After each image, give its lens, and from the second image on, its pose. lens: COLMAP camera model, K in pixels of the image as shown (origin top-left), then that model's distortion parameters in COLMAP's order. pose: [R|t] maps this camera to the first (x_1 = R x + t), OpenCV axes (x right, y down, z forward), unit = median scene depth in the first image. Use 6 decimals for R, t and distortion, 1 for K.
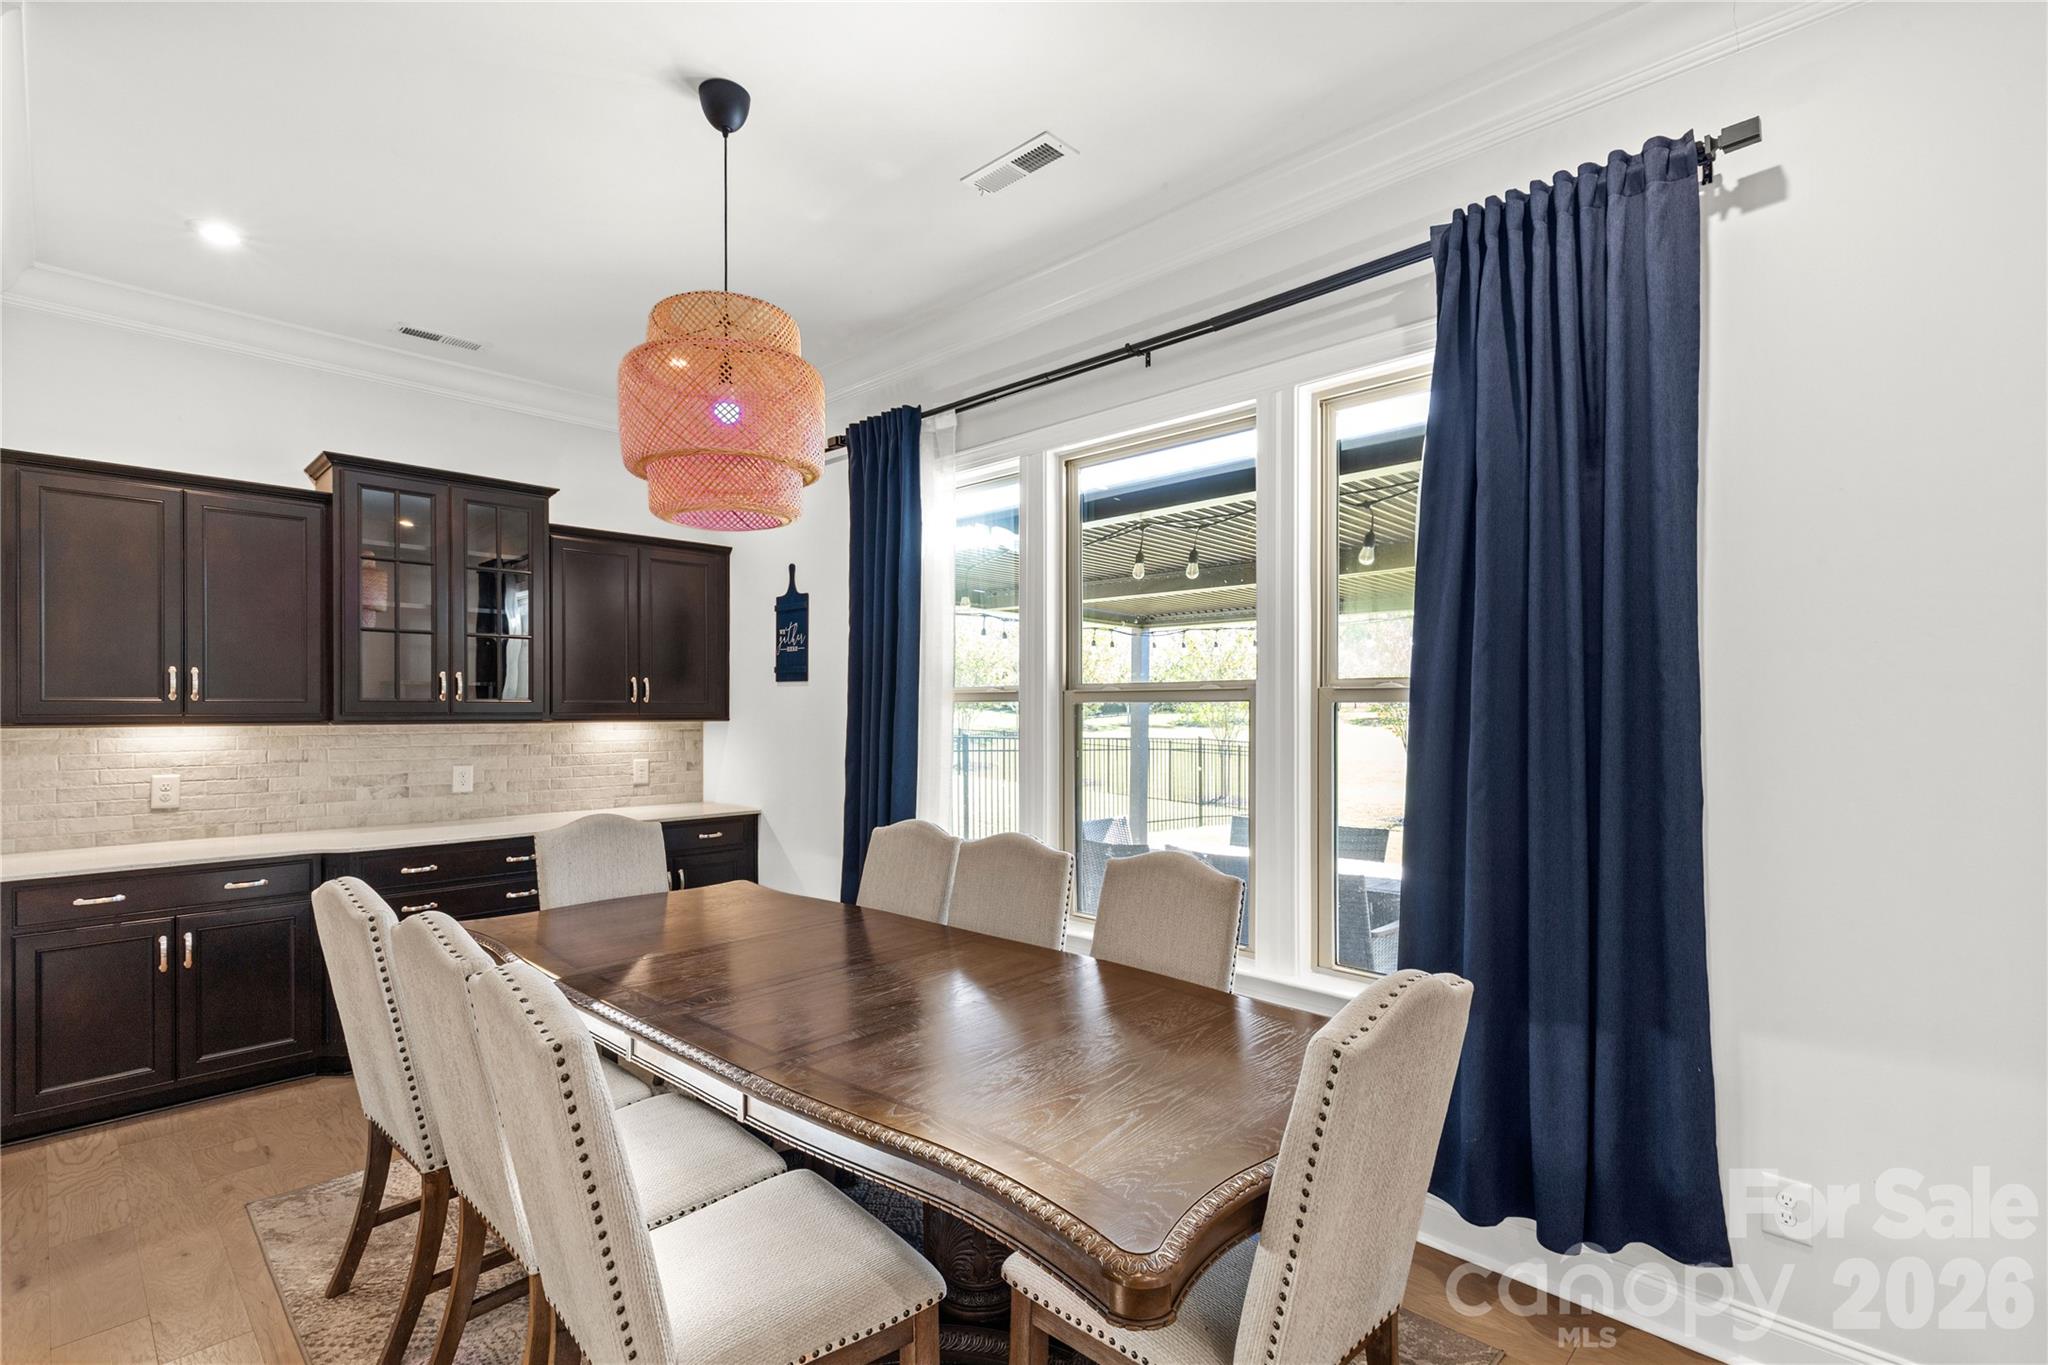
lens RADIAL K [[946.2, 0, 1017.4], [0, 946.2, 717.8], [0, 0, 1]] dist [0.010146, -0.000498]
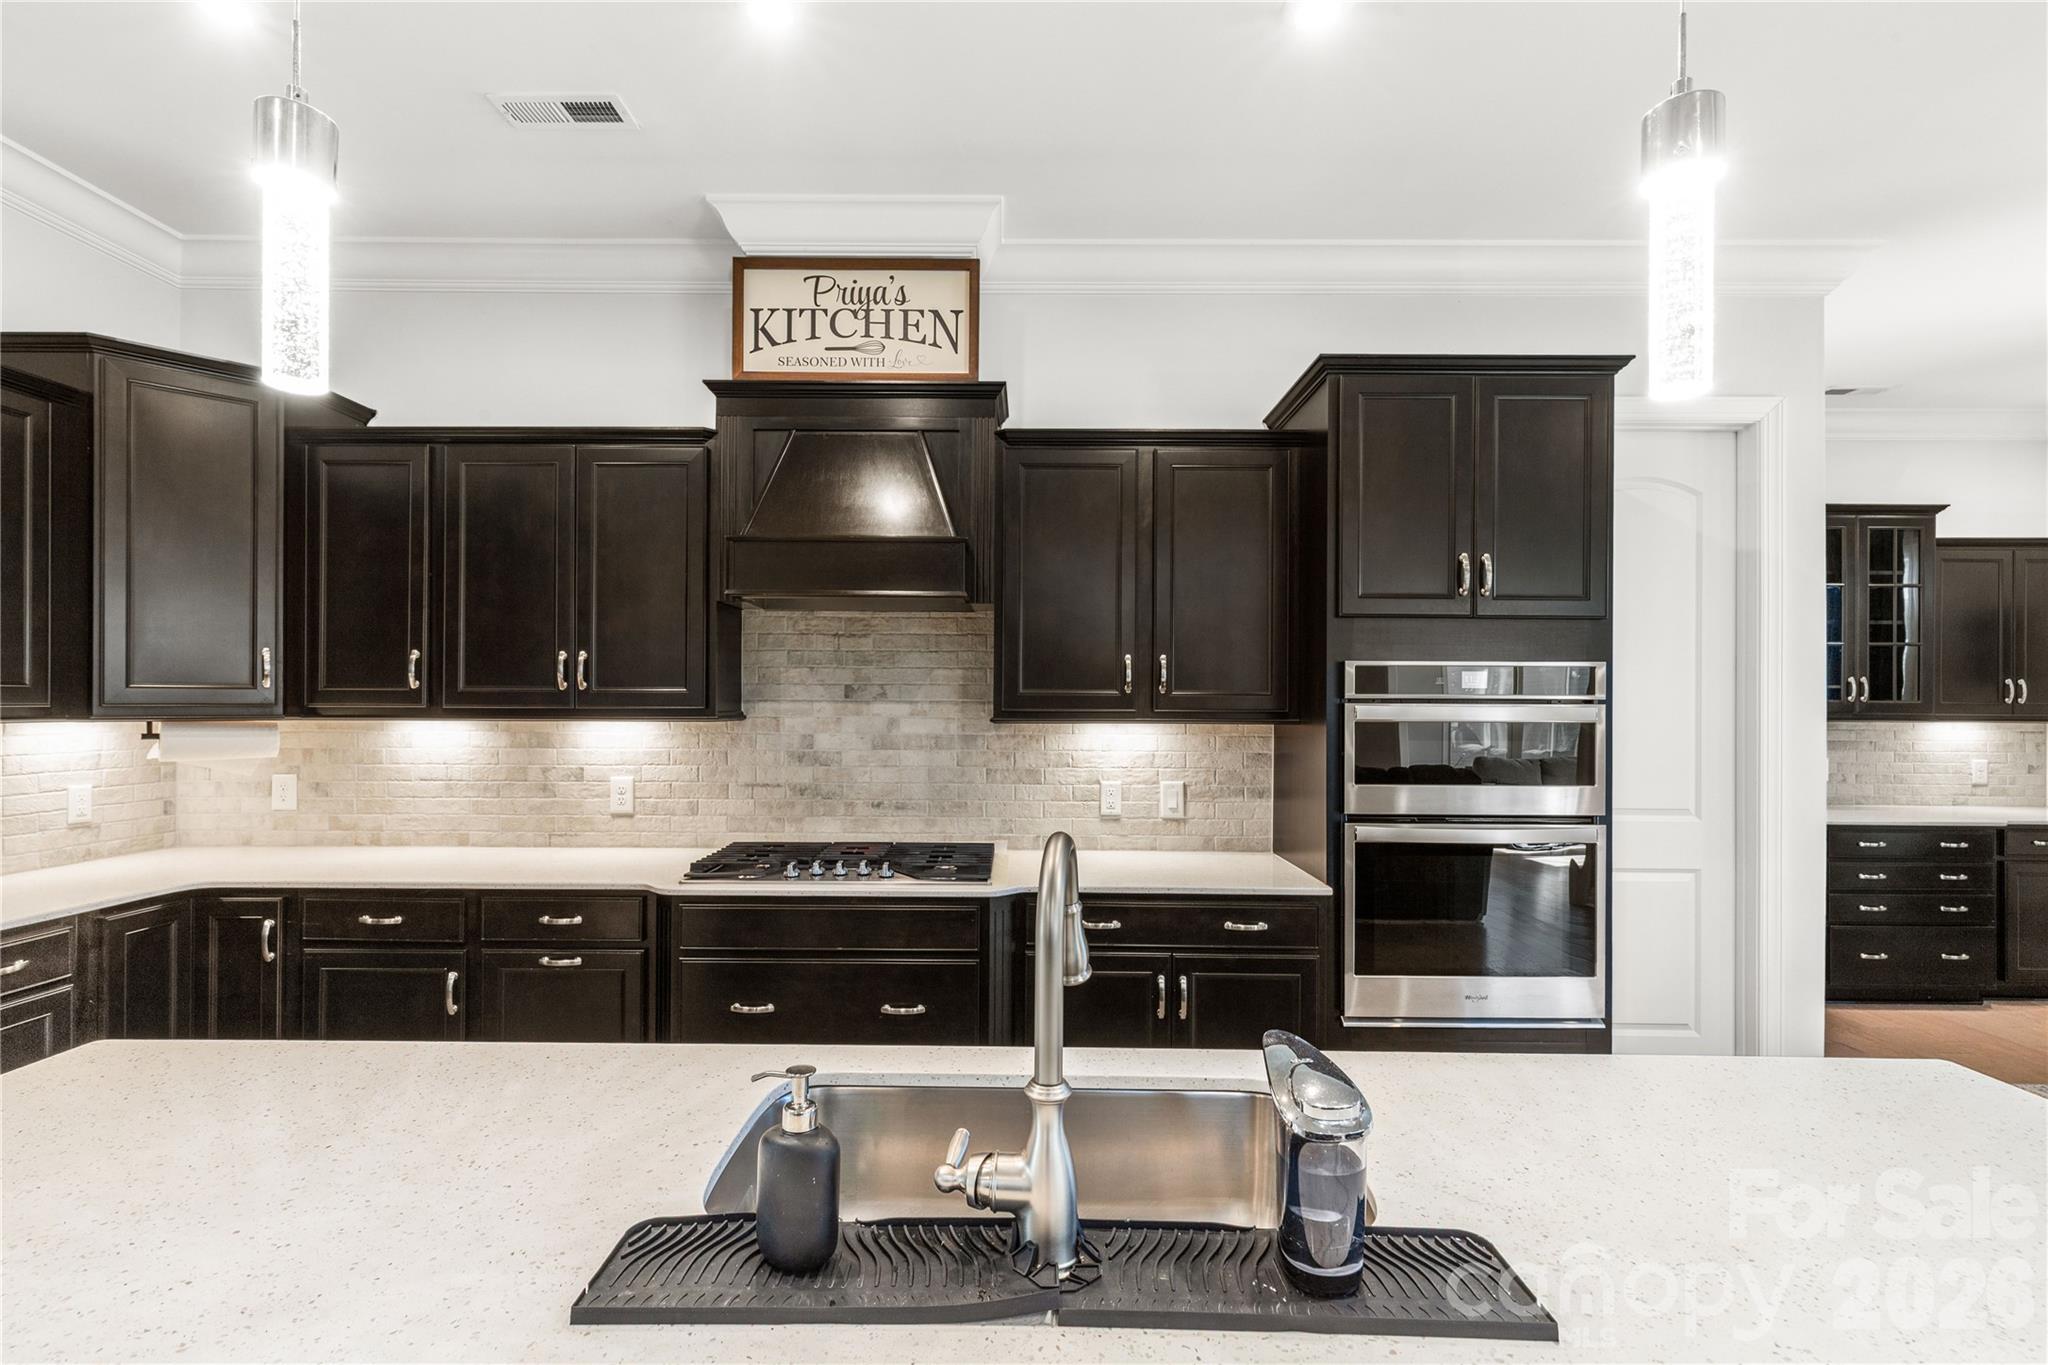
lens RADIAL K [[923.4, 0, 1017.2], [0, 923.4, 704.2], [0, 0, 1]] dist [0.005342, -0.000177]
pose [[0.684105, 0.005063, -0.729366, -0.478983], [-0.011879, 0.999921, -0.004201, 0.001465], [0.729287, 0.011538, 0.684111, -0.531363]]
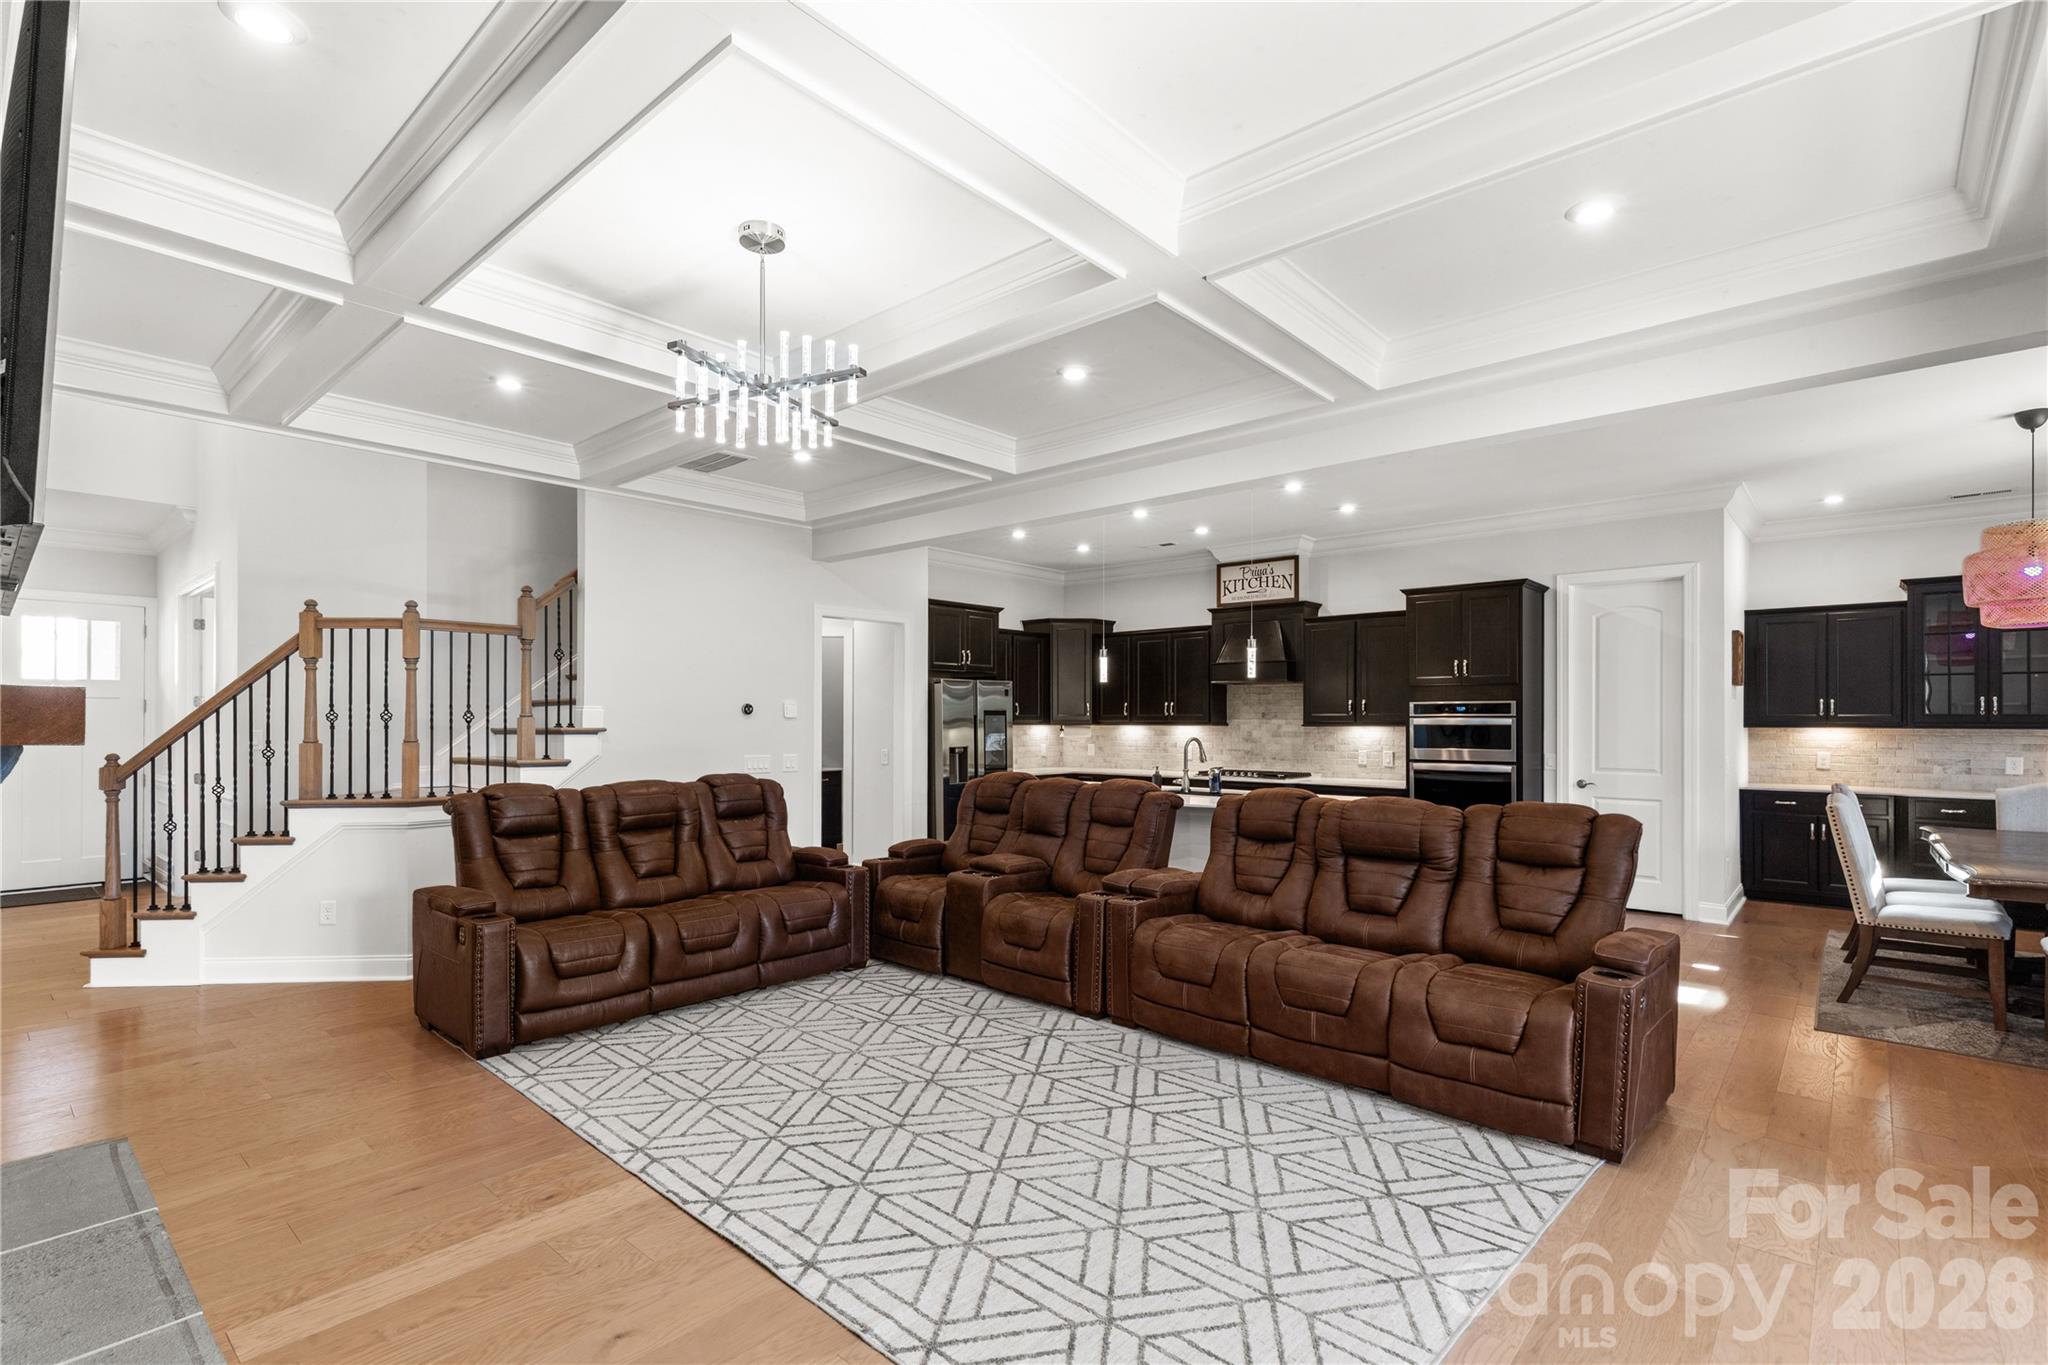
lens RADIAL K [[946.2, 0, 1017.4], [0, 946.2, 717.8], [0, 0, 1]] dist [0.010146, -0.000498]
pose [[0.036279, -0.002984, -0.999337, 0.990074], [-0.009506, 0.999949, -0.003331, 0.008277], [0.999296, 0.009621, 0.036249, -0.730454]]
